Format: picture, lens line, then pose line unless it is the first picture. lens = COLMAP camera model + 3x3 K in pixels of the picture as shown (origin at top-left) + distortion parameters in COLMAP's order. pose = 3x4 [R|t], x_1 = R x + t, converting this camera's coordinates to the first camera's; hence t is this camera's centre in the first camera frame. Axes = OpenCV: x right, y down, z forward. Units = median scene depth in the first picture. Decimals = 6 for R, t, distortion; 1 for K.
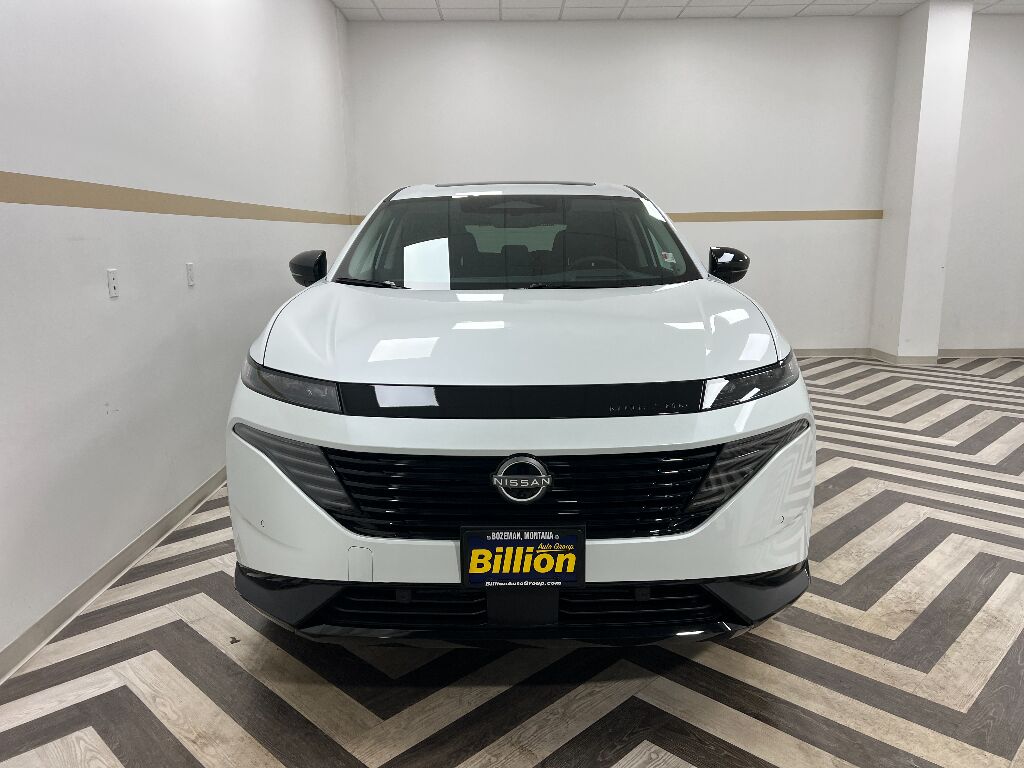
lens RADIAL K [[774.1, 0, 512.1], [0, 774.1, 383.9], [0, 0, 1]] dist [0.027475, -0.014898]
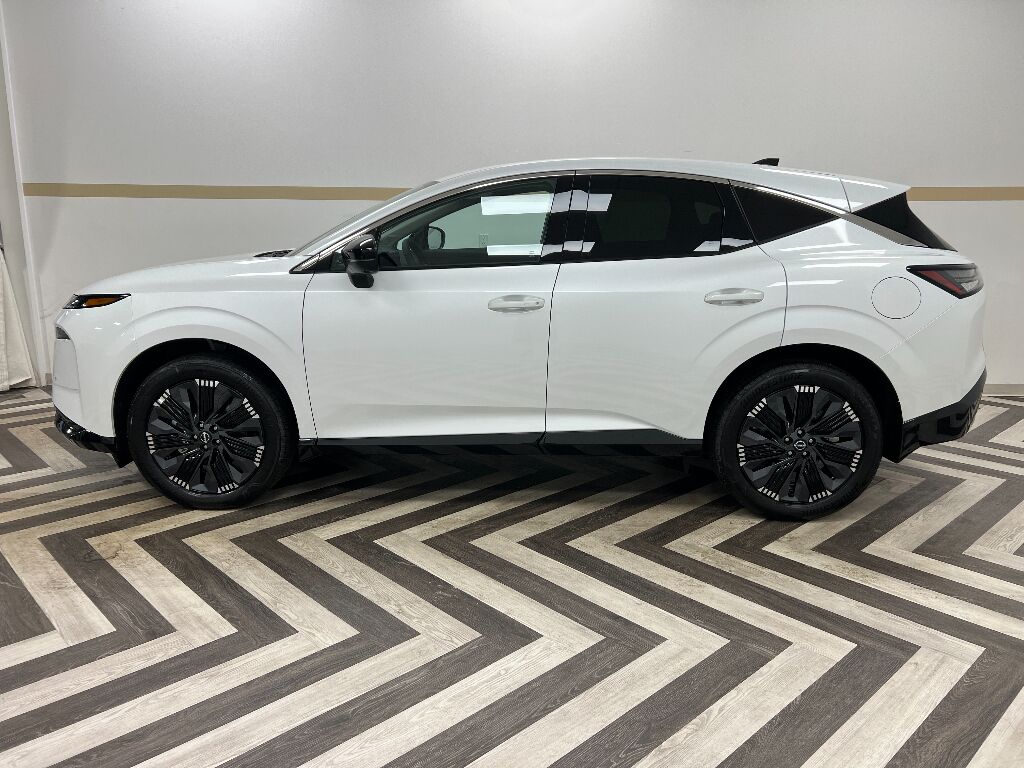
lens RADIAL K [[774.1, 0, 513.5], [0, 774.1, 387.4], [0, 0, 1]] dist [0.027475, -0.014898]
pose [[-0.035135, 0.236059, -0.971103, 1.248238], [-0.191291, 0.952148, 0.238372, -0.263732], [0.980904, 0.194138, 0.011703, 1.230175]]
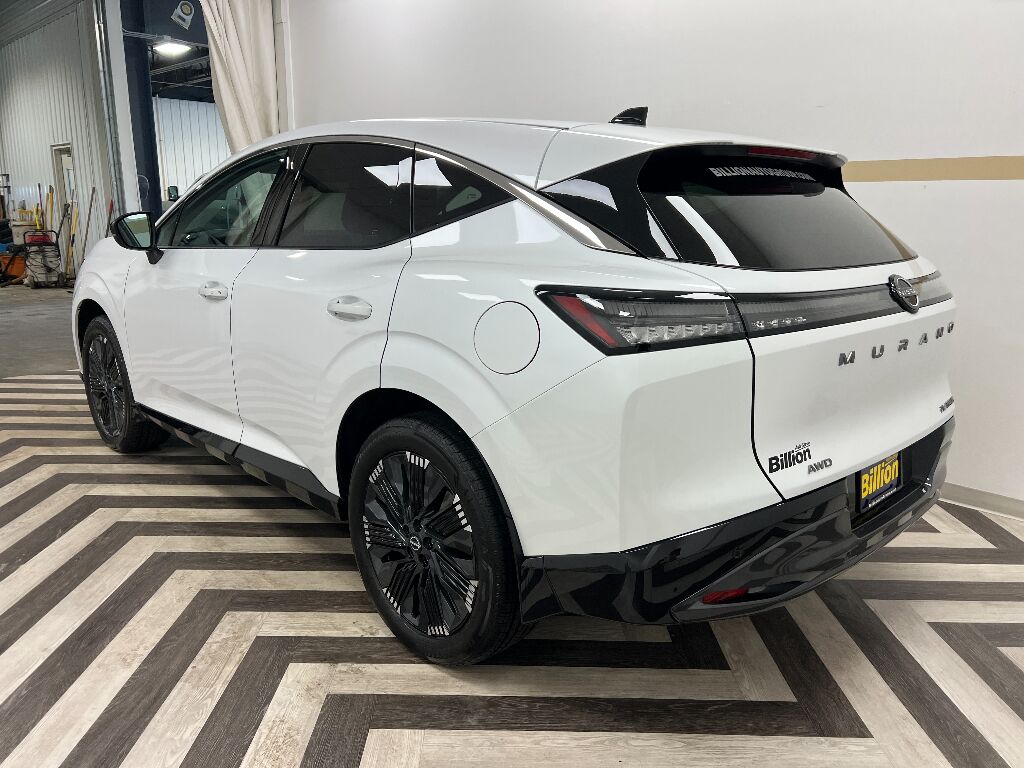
lens RADIAL K [[774.1, 0, 514.6], [0, 774.1, 379.6], [0, 0, 1]] dist [0.027475, -0.014898]
pose [[-0.712040, 0.153085, -0.685247, 0.656923], [-0.138949, 0.925920, 0.351233, -0.395397], [0.688253, 0.345307, -0.638022, 2.040935]]
